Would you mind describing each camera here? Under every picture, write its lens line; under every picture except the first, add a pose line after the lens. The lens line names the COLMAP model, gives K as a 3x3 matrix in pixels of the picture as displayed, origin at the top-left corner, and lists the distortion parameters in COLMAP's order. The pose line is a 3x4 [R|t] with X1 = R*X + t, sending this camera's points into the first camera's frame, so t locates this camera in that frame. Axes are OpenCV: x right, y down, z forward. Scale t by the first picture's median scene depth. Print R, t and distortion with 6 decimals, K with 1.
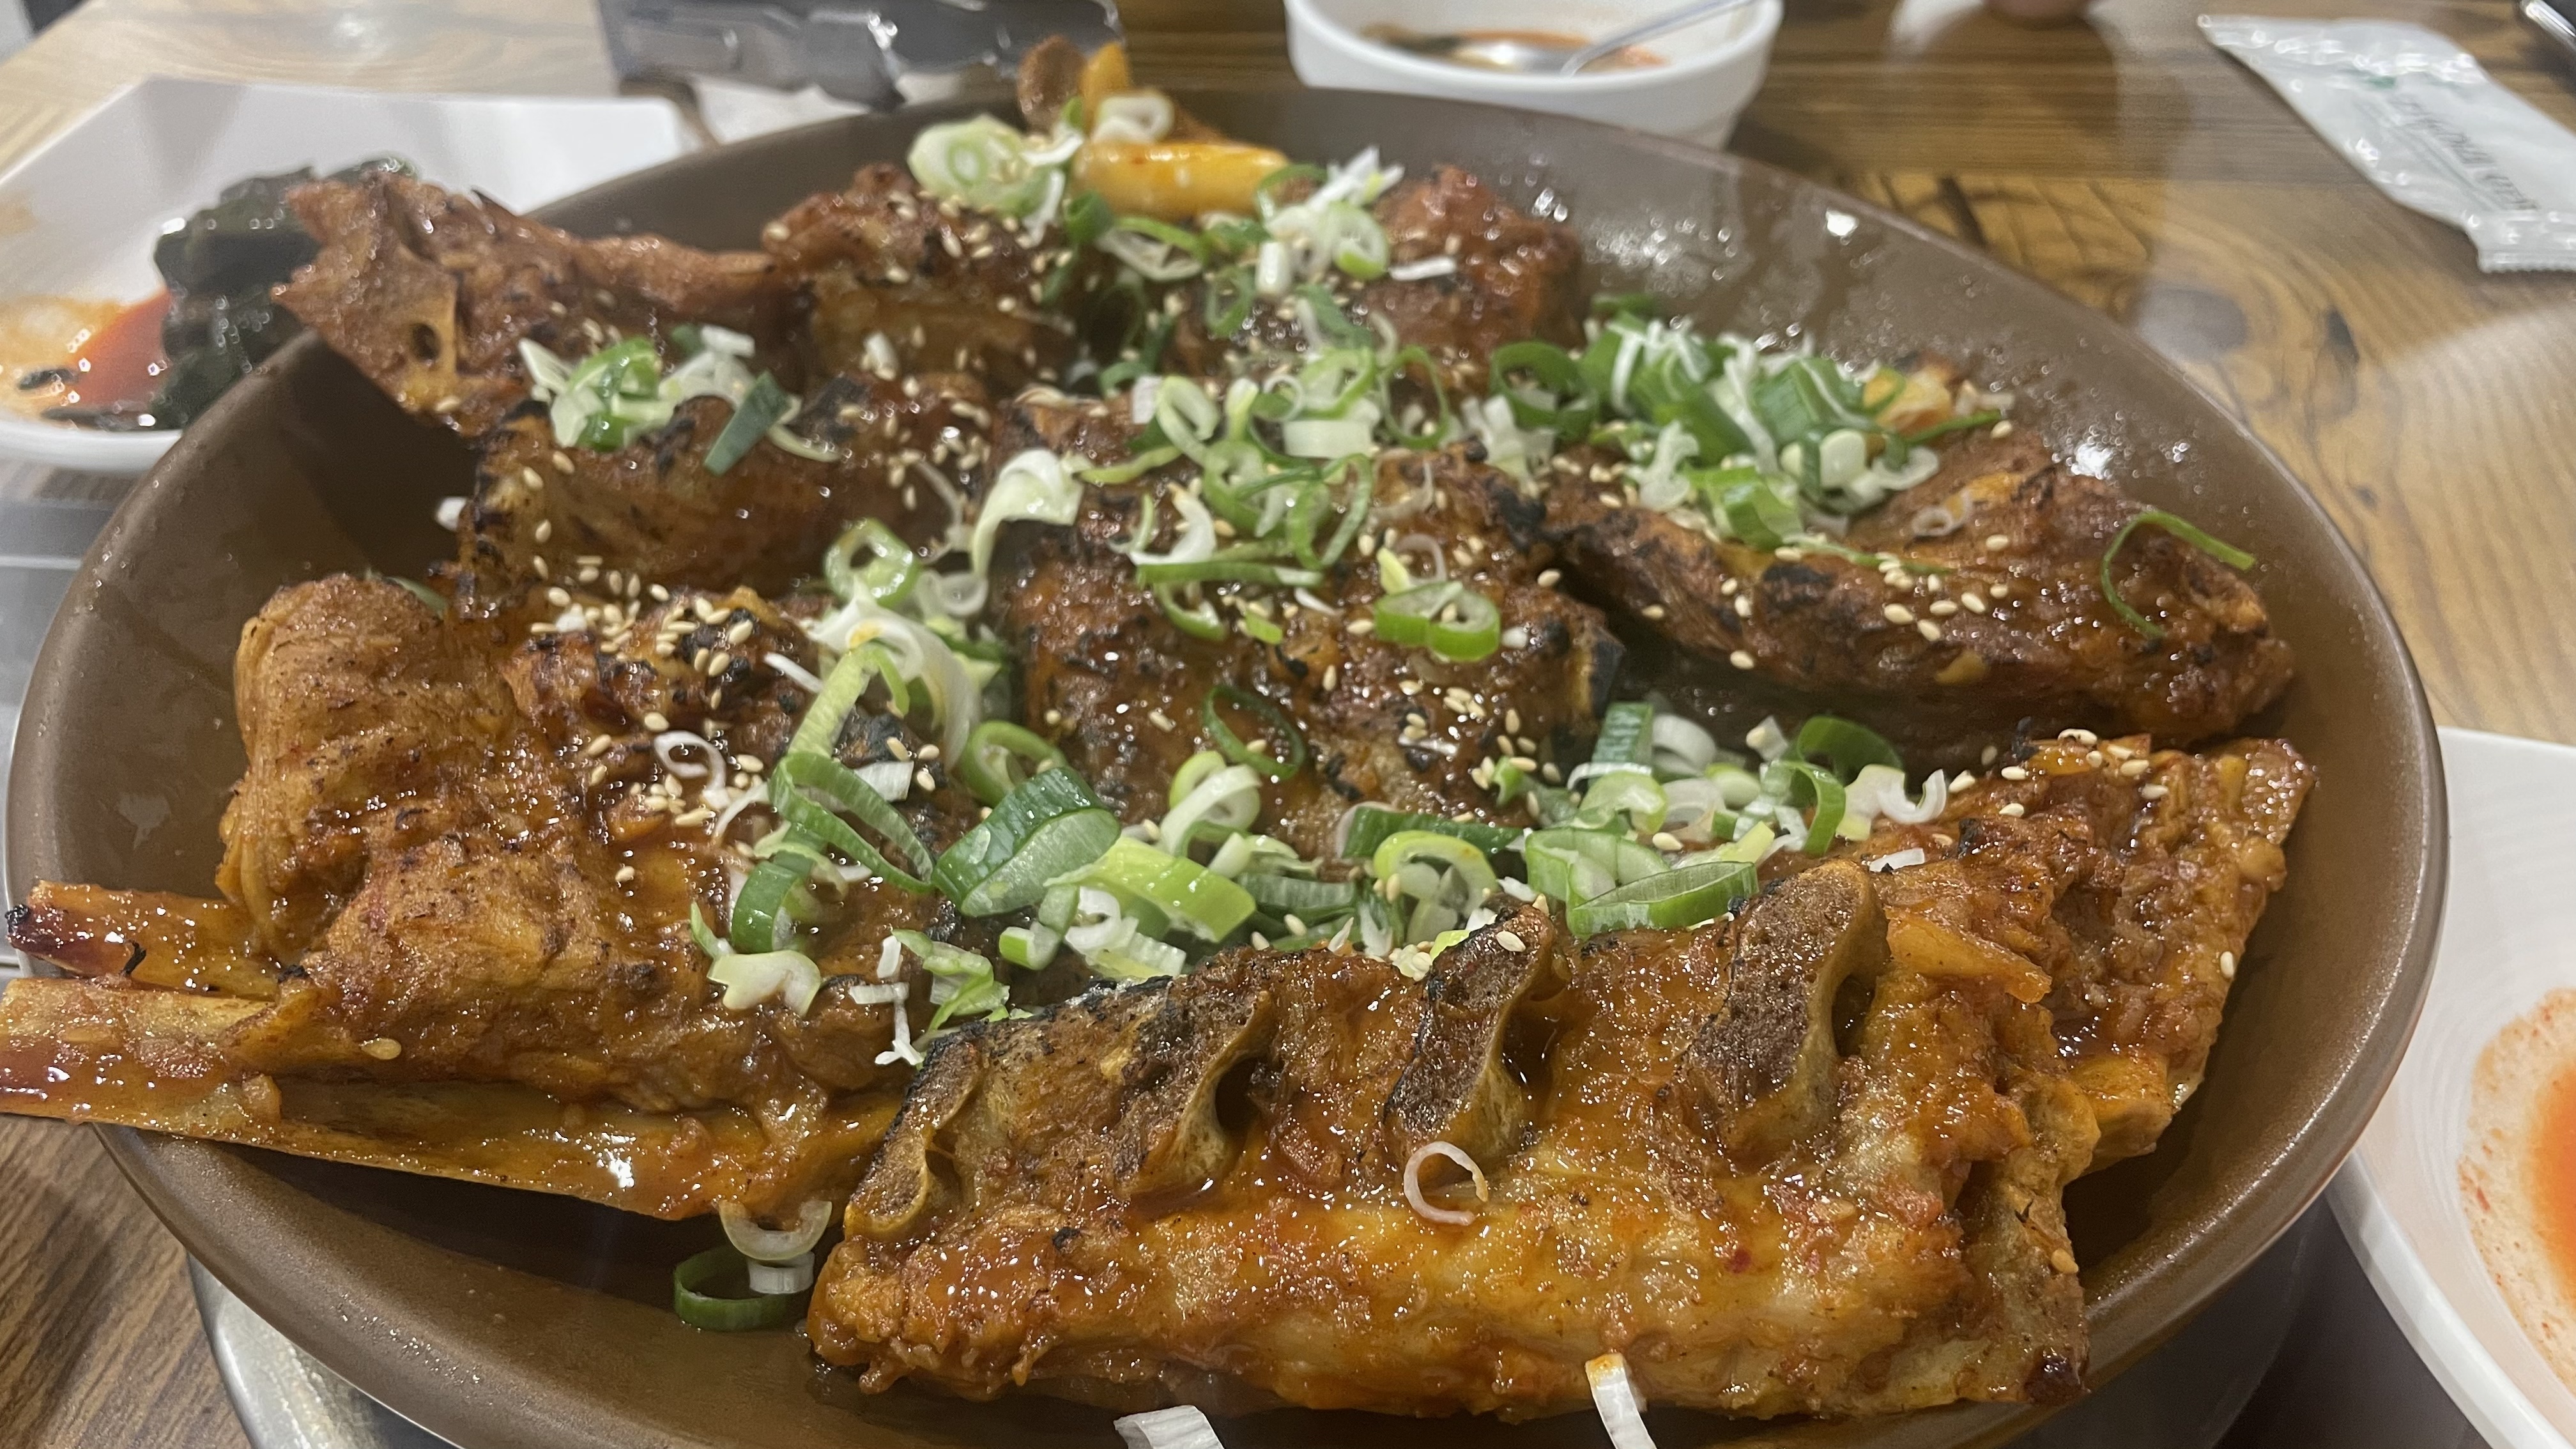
lens RADIAL K [[1916.5, 0, 1281.7], [0, 1916.5, 714.1], [0, 0, 1]] dist [0.023736, -0.036714]
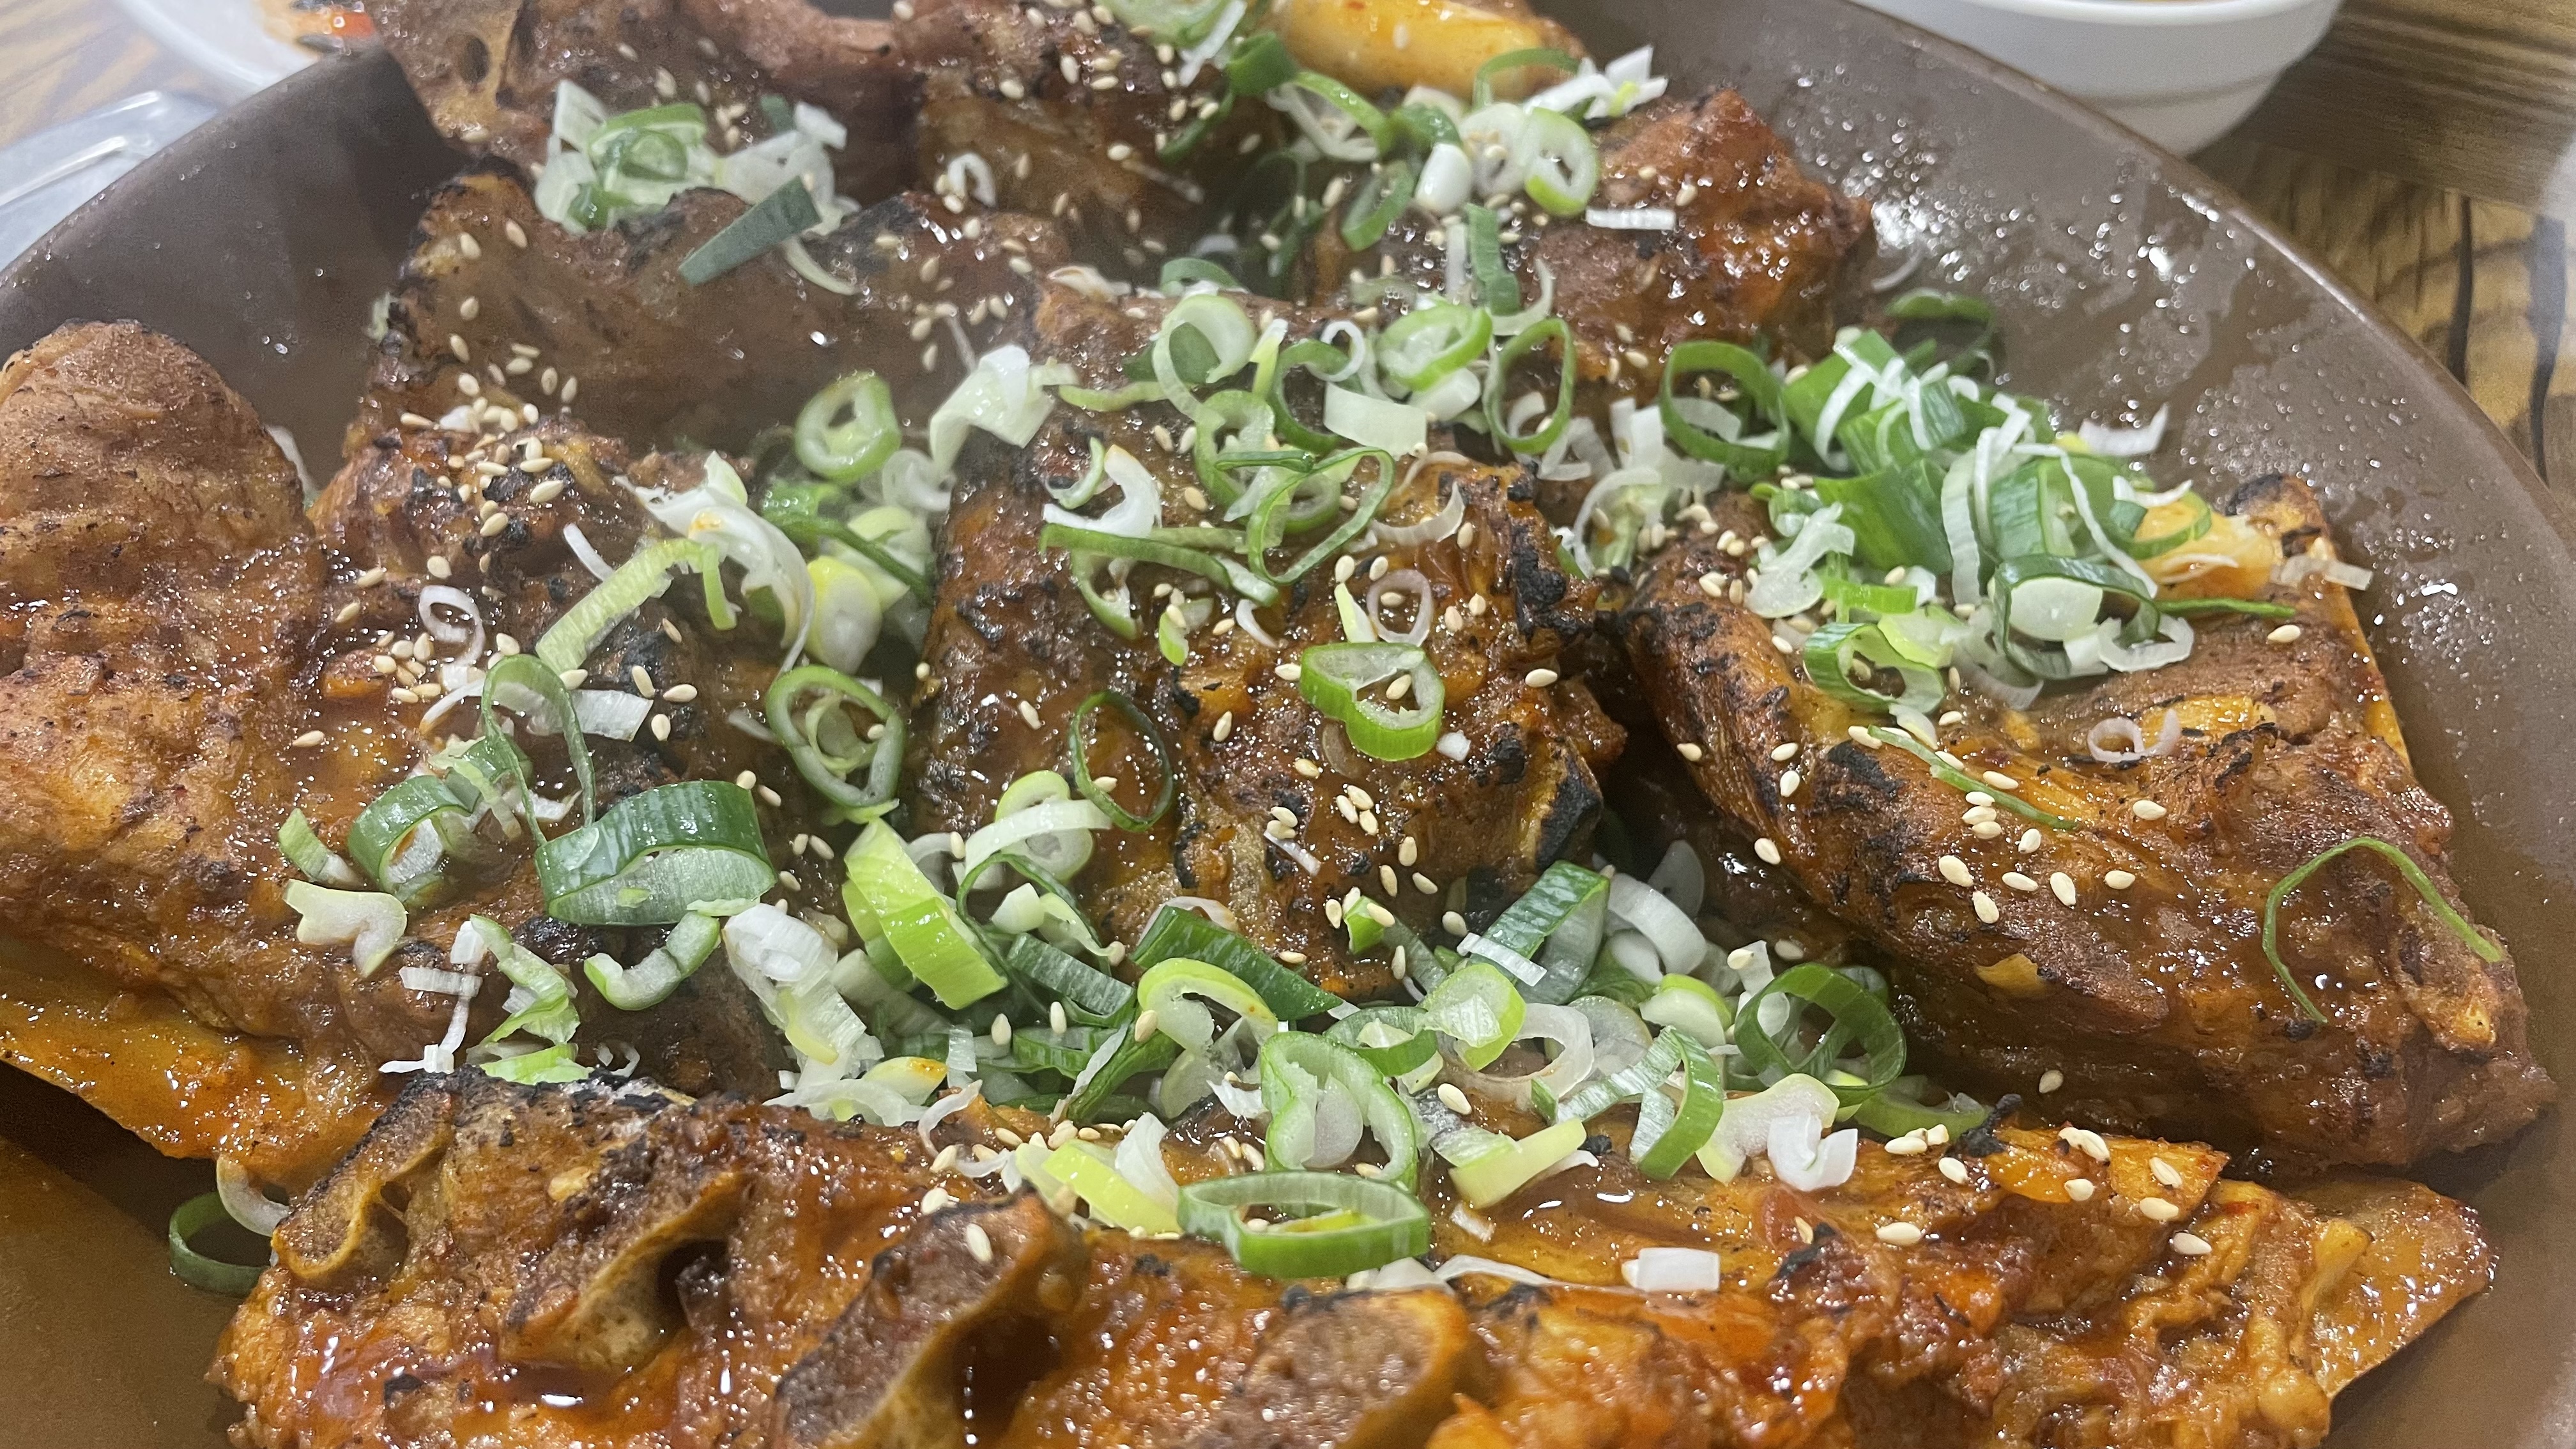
lens RADIAL K [[1916.5, 0, 1289.7], [0, 1916.5, 741.0], [0, 0, 1]] dist [0.023736, -0.036714]
pose [[0.929683, 0.287349, -0.230480, 0.227464], [-0.257367, 0.954336, 0.151673, -0.135559], [0.263539, -0.081689, 0.961184, 0.230216]]
